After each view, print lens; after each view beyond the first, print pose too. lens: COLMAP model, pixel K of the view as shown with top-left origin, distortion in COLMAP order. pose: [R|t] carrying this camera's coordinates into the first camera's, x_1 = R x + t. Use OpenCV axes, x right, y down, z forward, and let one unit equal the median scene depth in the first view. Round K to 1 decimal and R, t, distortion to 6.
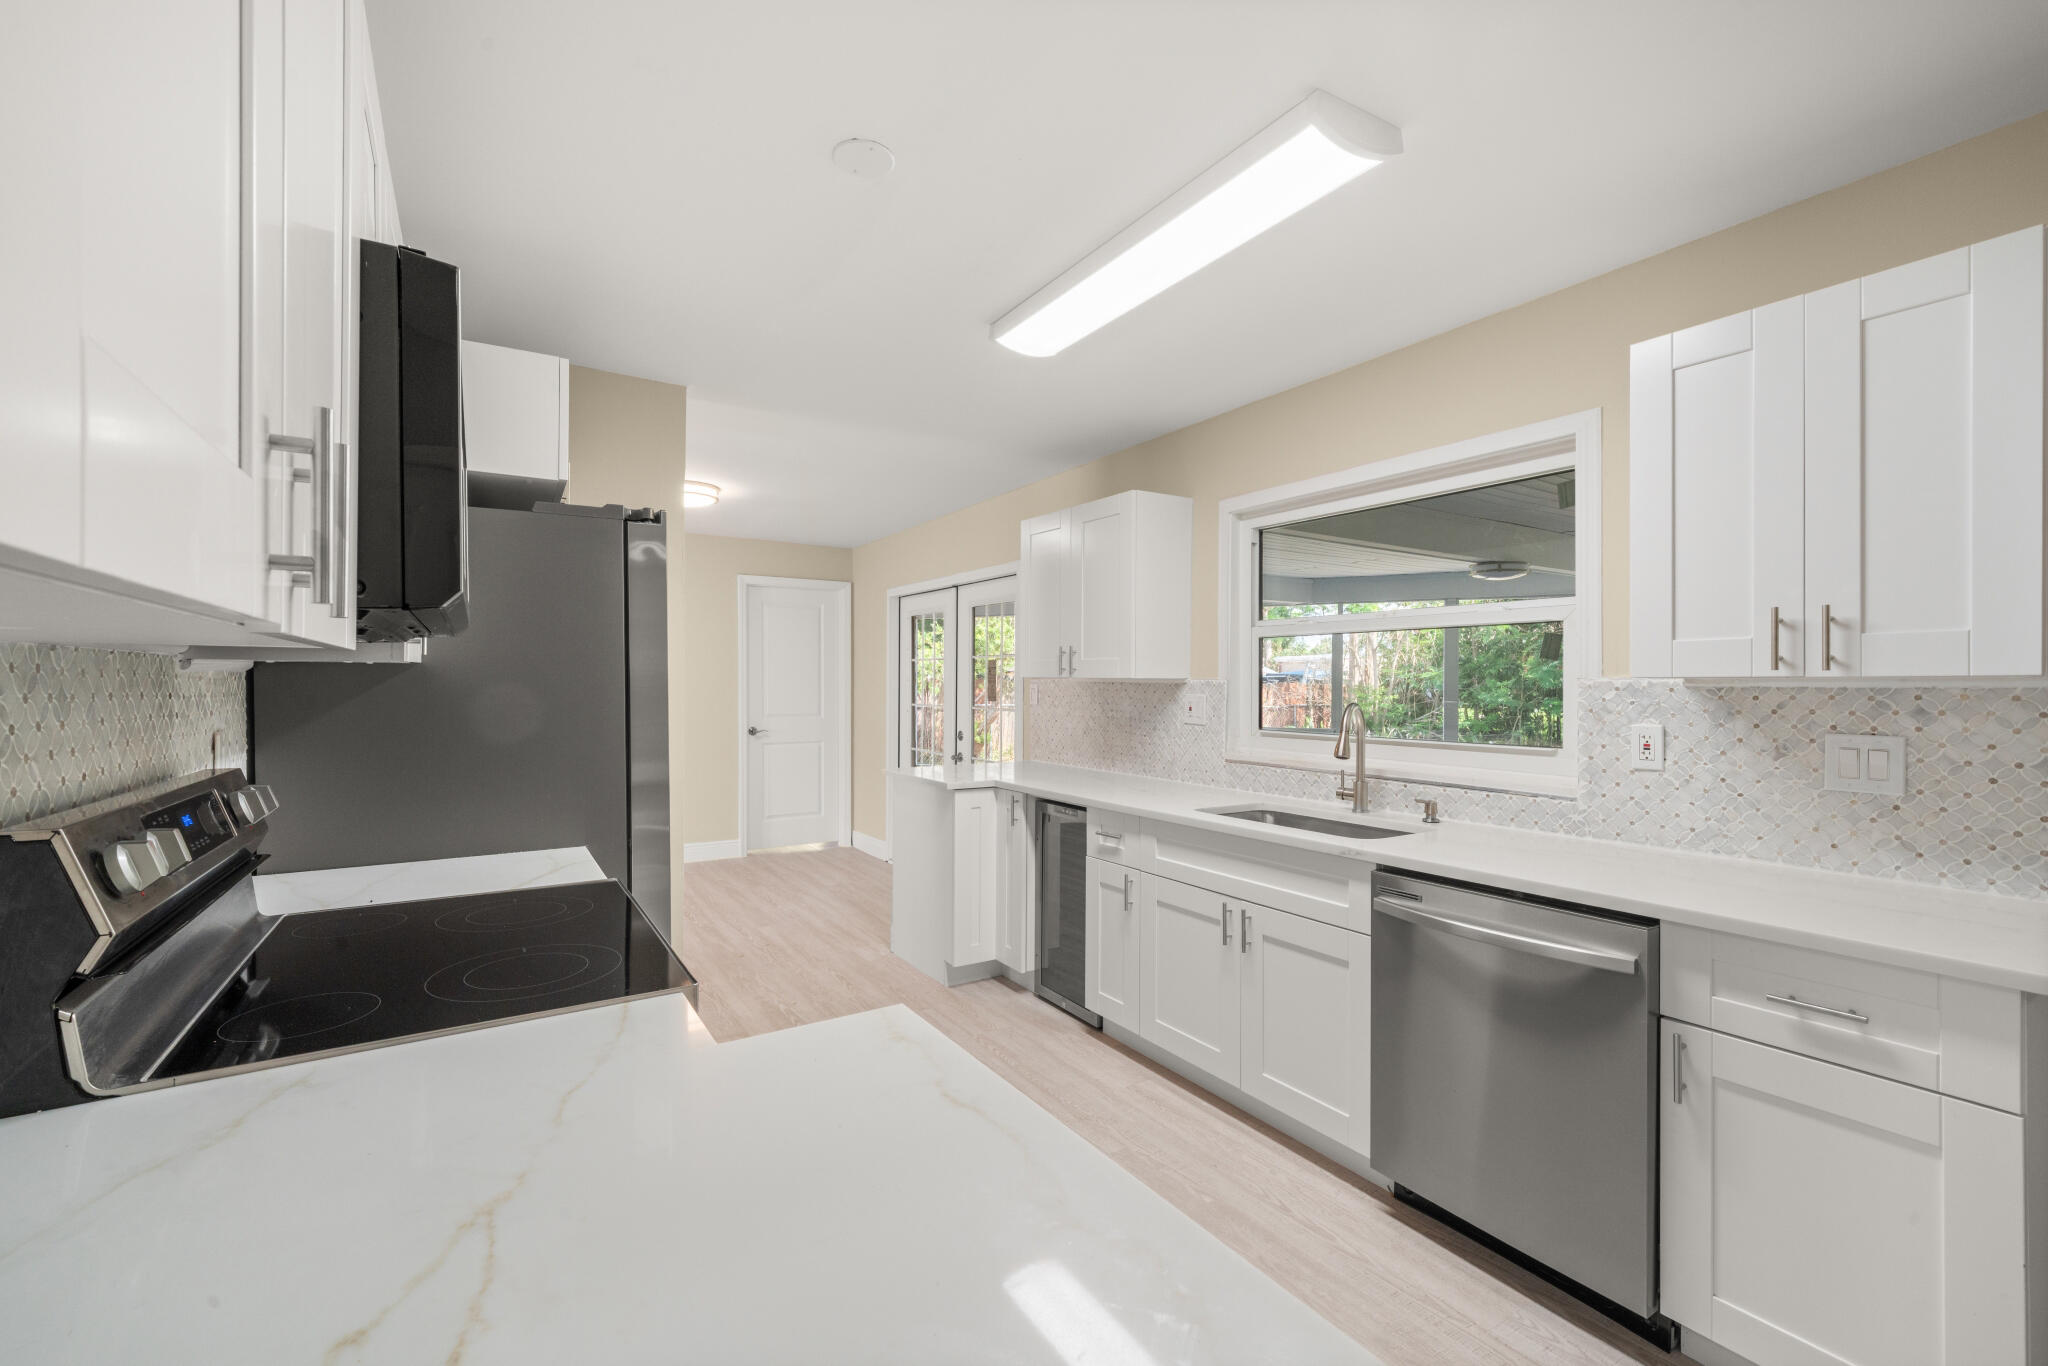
lens RADIAL K [[845.9, 0, 1018.9], [0, 845.9, 691.8], [0, 0, 1]] dist [-0.000234, 0.000602]
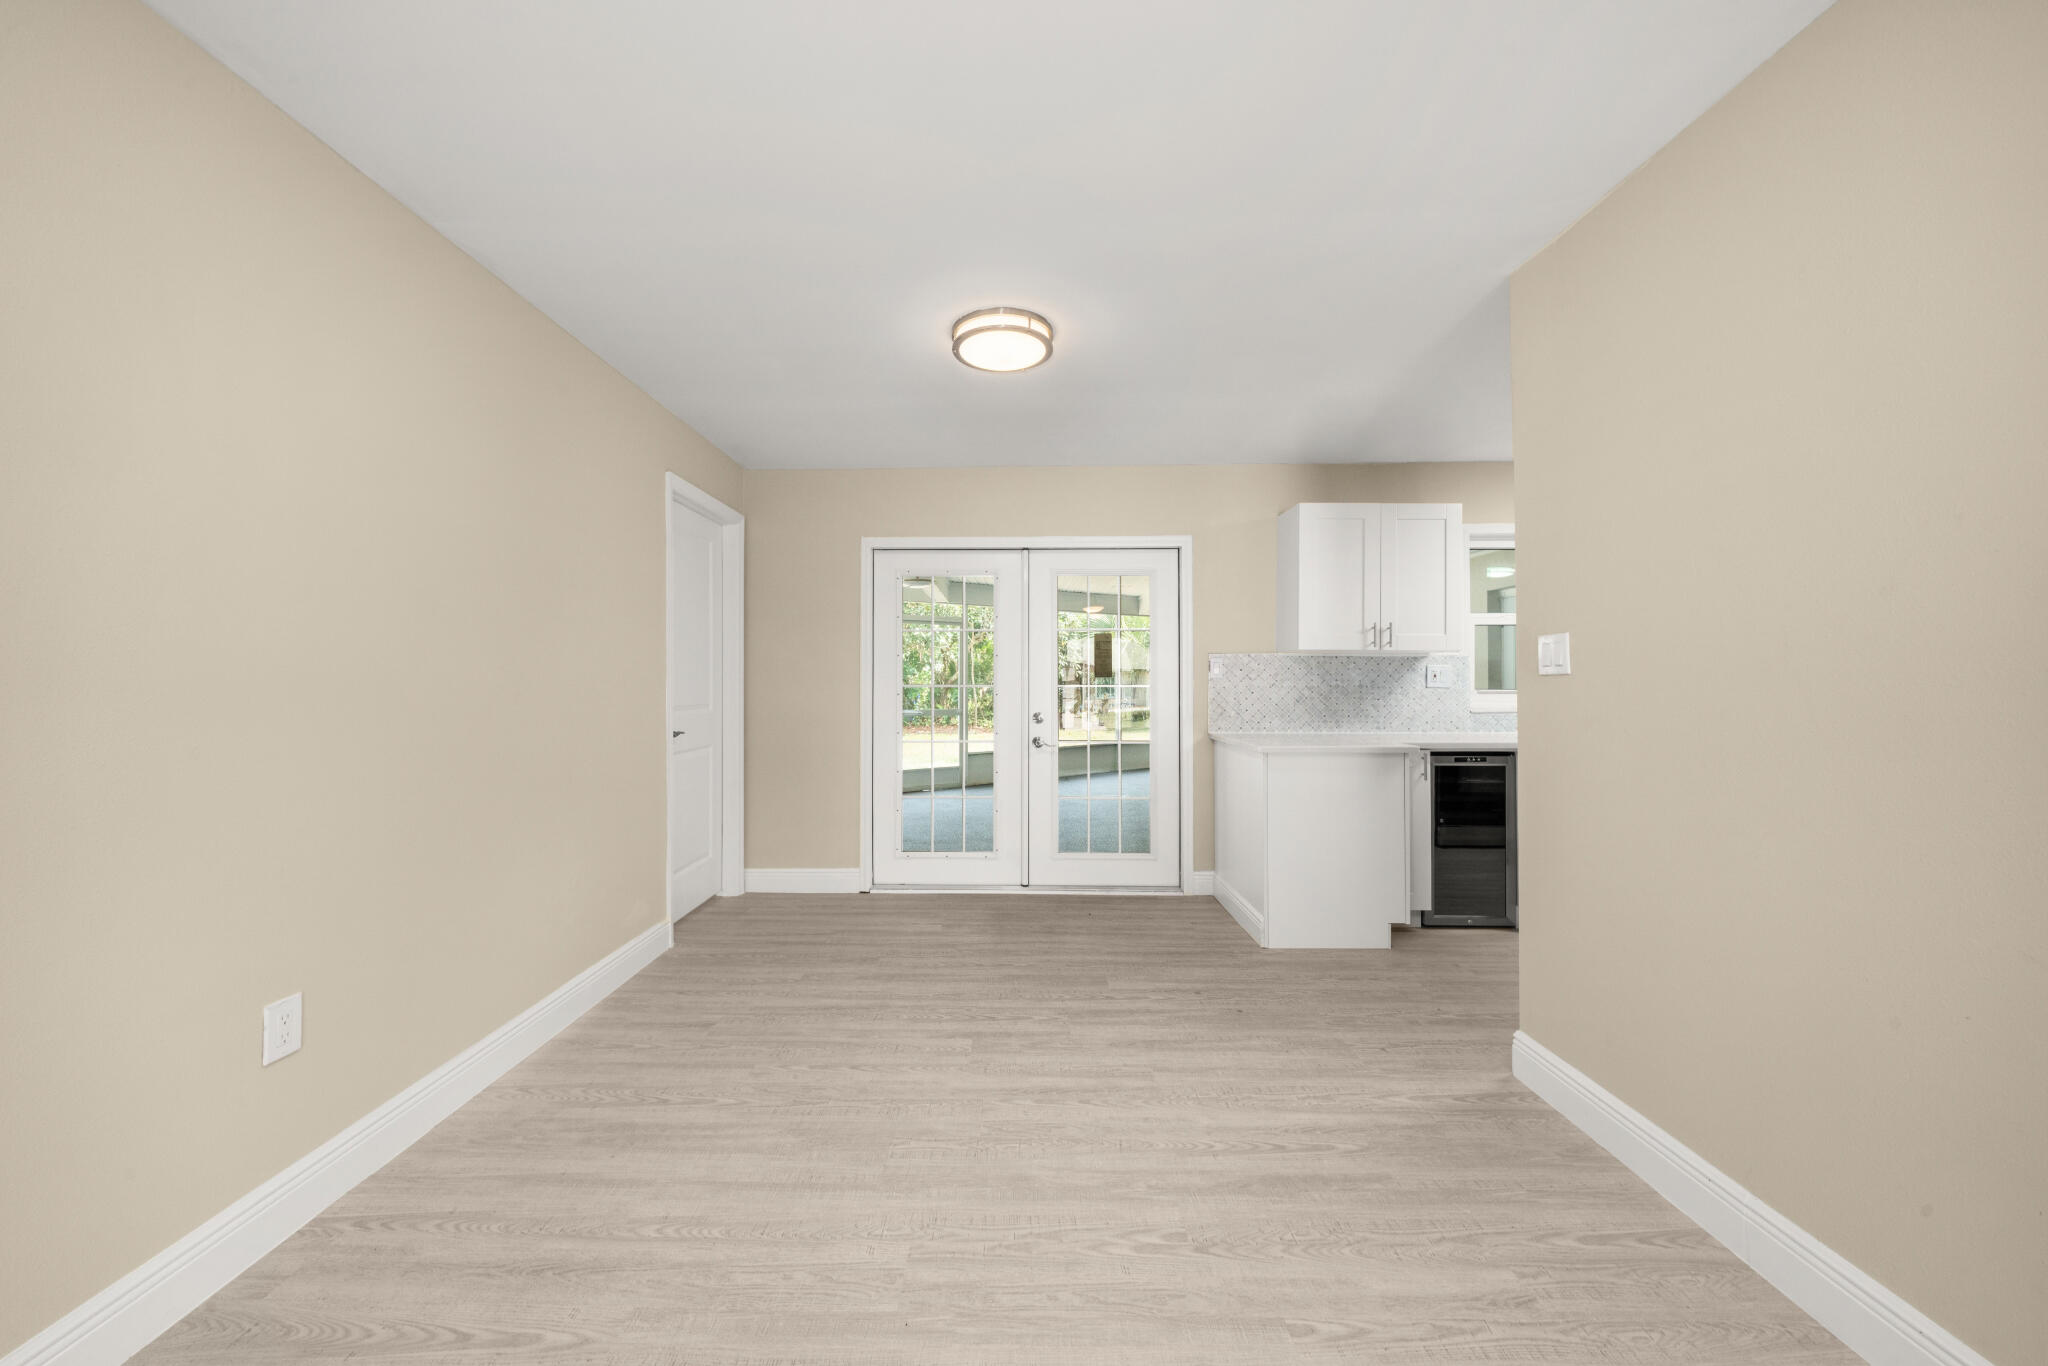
lens RADIAL K [[757.6, 0, 1001.5], [0, 757.6, 666.5], [0, 0, 1]] dist [-0.006503, -0.000169]
pose [[0.554157, 0.009332, 0.832360, -1.392554], [0.013315, 0.999710, -0.020072, 0.024697], [-0.832306, 0.022206, 0.553872, 1.103265]]
